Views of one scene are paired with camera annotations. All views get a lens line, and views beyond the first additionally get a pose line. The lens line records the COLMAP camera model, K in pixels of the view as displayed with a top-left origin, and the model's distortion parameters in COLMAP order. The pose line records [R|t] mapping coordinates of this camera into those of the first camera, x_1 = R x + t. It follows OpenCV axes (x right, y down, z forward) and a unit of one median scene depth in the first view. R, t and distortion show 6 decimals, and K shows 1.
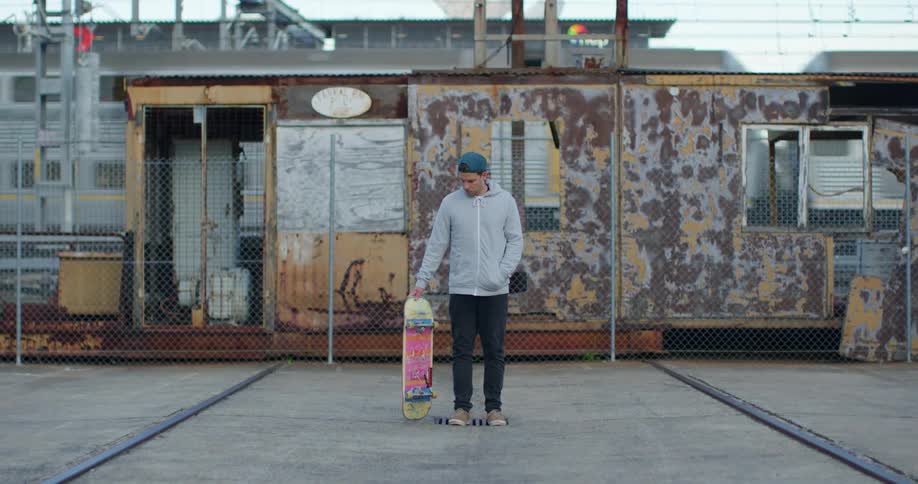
lens RADIAL K [[2788.1, 0, 459.0], [0, 2788.1, 242.0], [0, 0, 1]] dist [0.042493, -0.220722]
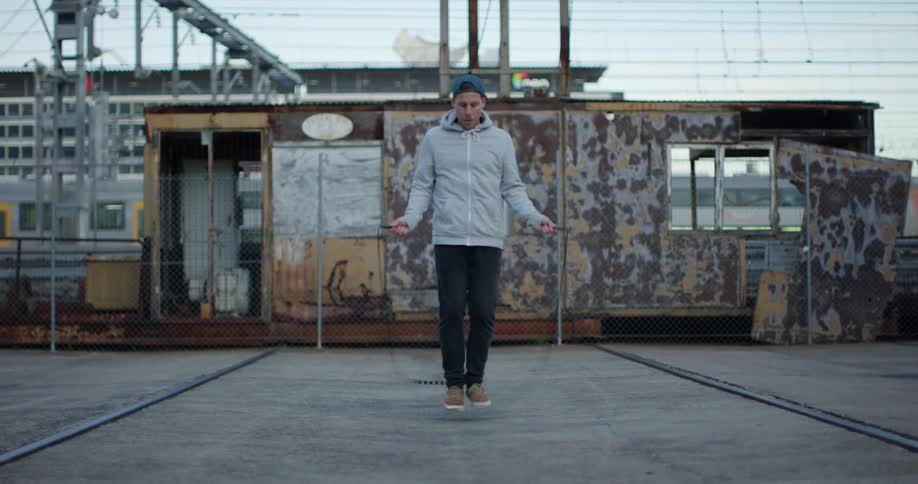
lens RADIAL K [[2788.1, 0, 459.0], [0, 2788.1, 242.0], [0, 0, 1]] dist [0.042493, -0.220722]
pose [[0.999614, -0.005281, 0.027293, -0.019125], [0.006079, 0.999554, -0.029245, 0.033355], [-0.027127, 0.029400, 0.999200, -0.176025]]
